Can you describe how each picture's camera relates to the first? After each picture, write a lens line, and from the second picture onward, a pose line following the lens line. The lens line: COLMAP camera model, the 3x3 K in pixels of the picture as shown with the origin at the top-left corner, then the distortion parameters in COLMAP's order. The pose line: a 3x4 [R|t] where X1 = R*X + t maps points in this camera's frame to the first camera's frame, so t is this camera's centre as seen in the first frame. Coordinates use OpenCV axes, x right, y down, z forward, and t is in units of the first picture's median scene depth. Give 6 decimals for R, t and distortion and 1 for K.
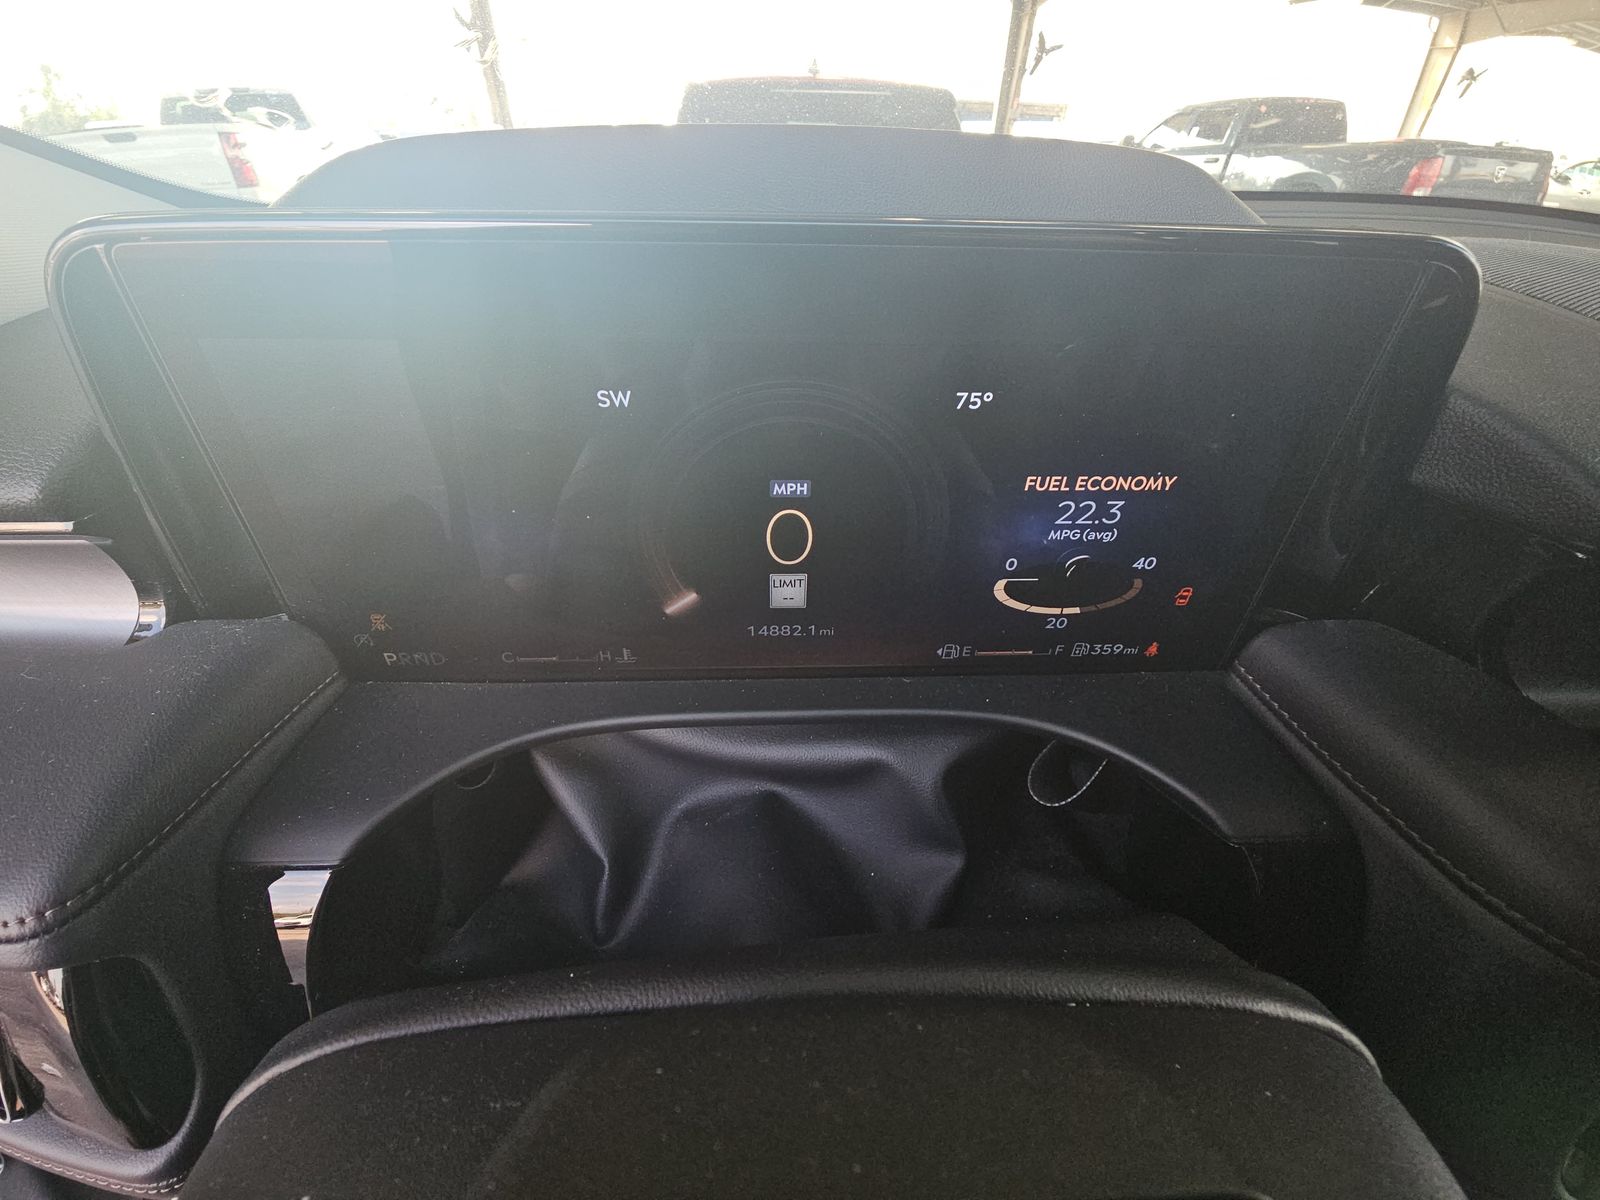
lens RADIAL K [[648.5, 0, 800.4], [0, 648.5, 614.8], [0, 0, 1]] dist [0.014417, -0.016068]
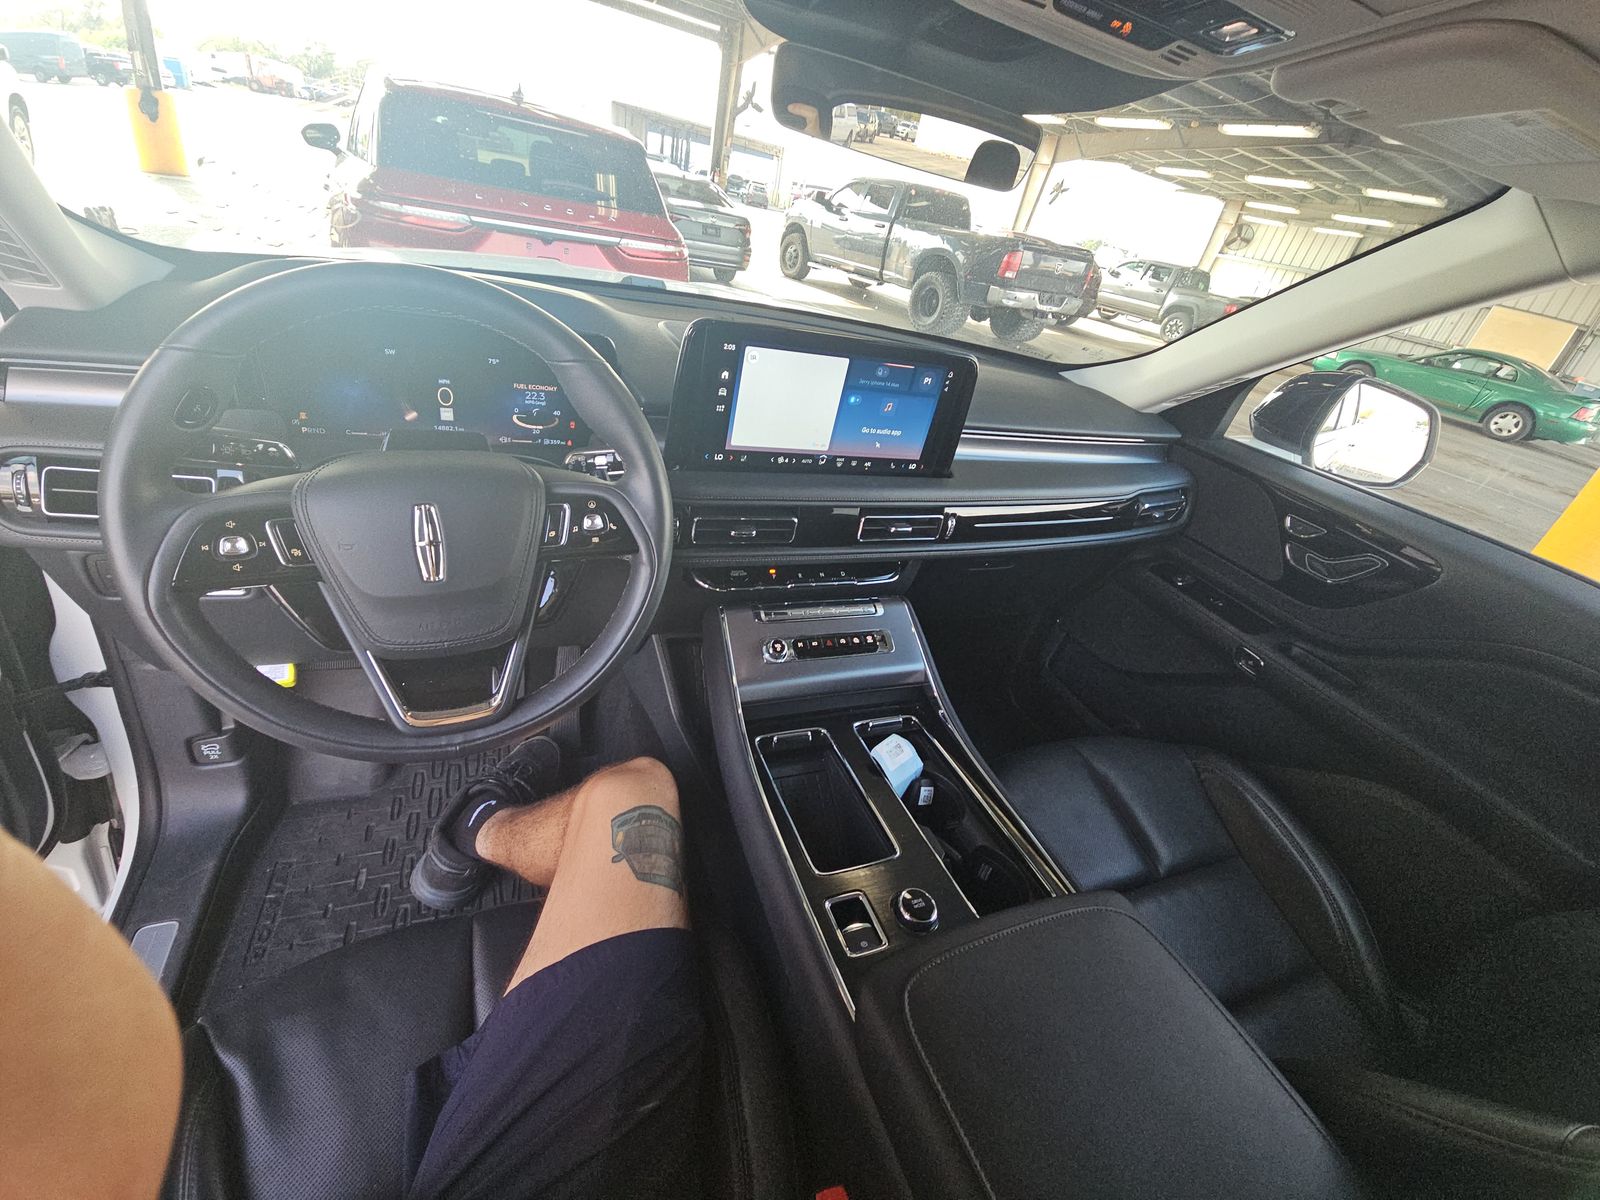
lens RADIAL K [[665.5, 0, 800.0], [0, 665.5, 600.0], [0, 0, 1]] dist [-0.003323, 0.000087]
pose [[0.931608, -0.028930, 0.362310, 0.017448], [0.040968, 0.998833, -0.025584, 0.046062], [-0.361147, 0.038677, 0.931706, -0.120106]]
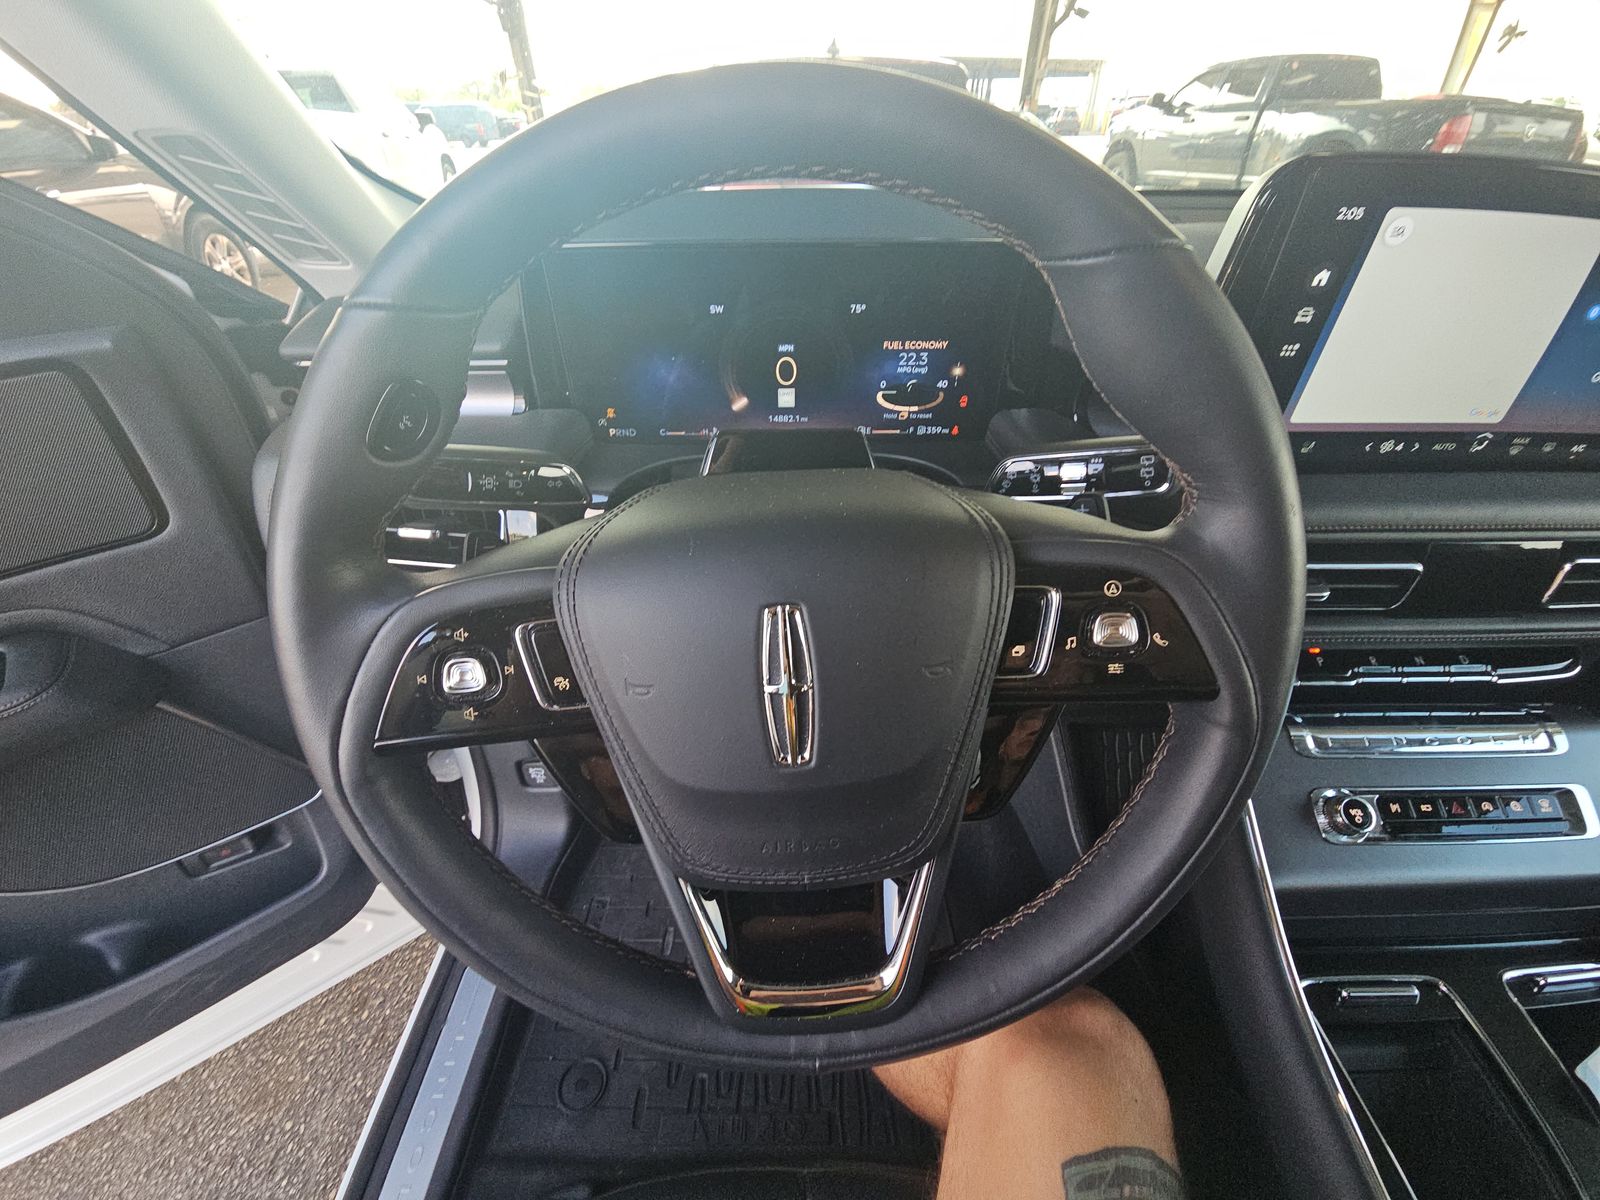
lens RADIAL K [[667.3, 0, 800.0], [0, 667.3, 600.0], [0, 0, 1]] dist [0.016378, -0.019346]
pose [[0.999251, 0.007346, -0.037999, 0.005225], [-0.006783, 0.999865, 0.014937, 0.026888], [0.038104, -0.014668, 0.999166, -0.057099]]
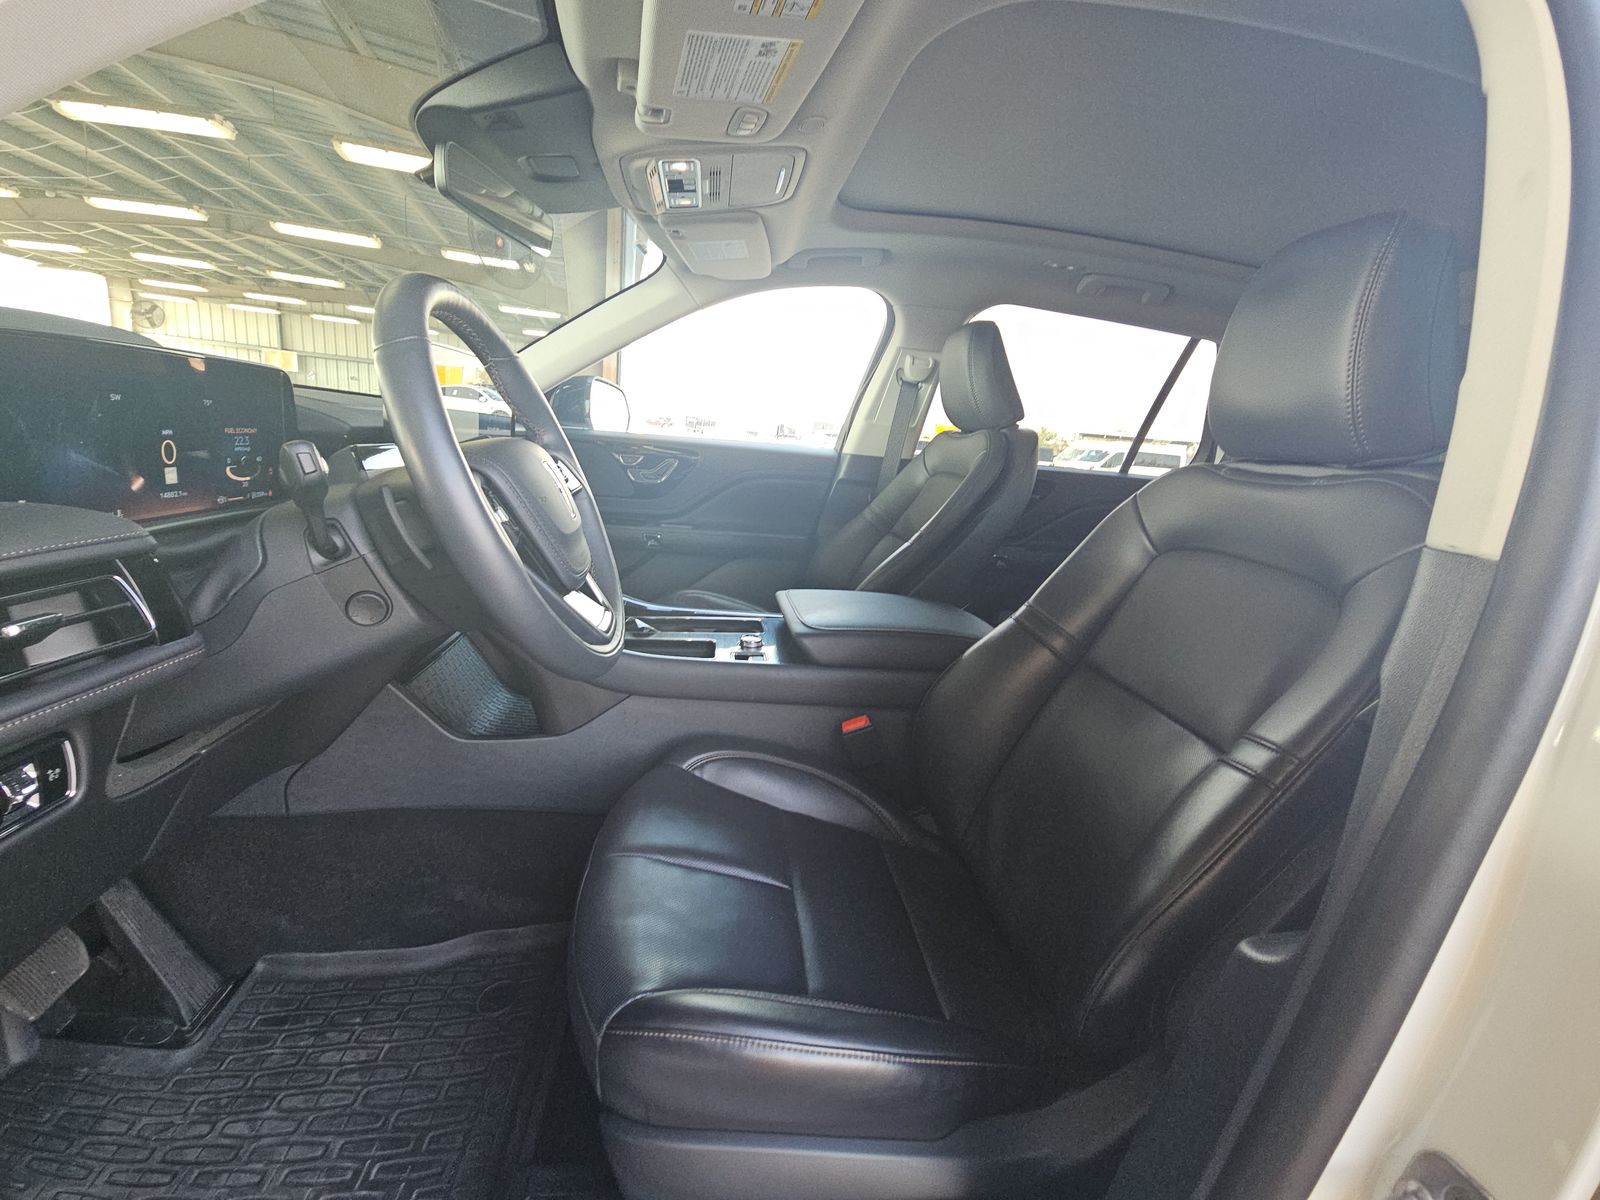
lens RADIAL K [[667.3, 0, 800.0], [0, 667.3, 600.0], [0, 0, 1]] dist [0.016378, -0.019346]
pose [[-0.090329, -0.242992, 0.965813, -0.123610], [0.489765, 0.833569, 0.255526, 0.039025], [-0.867162, 0.496103, 0.043714, -0.044025]]
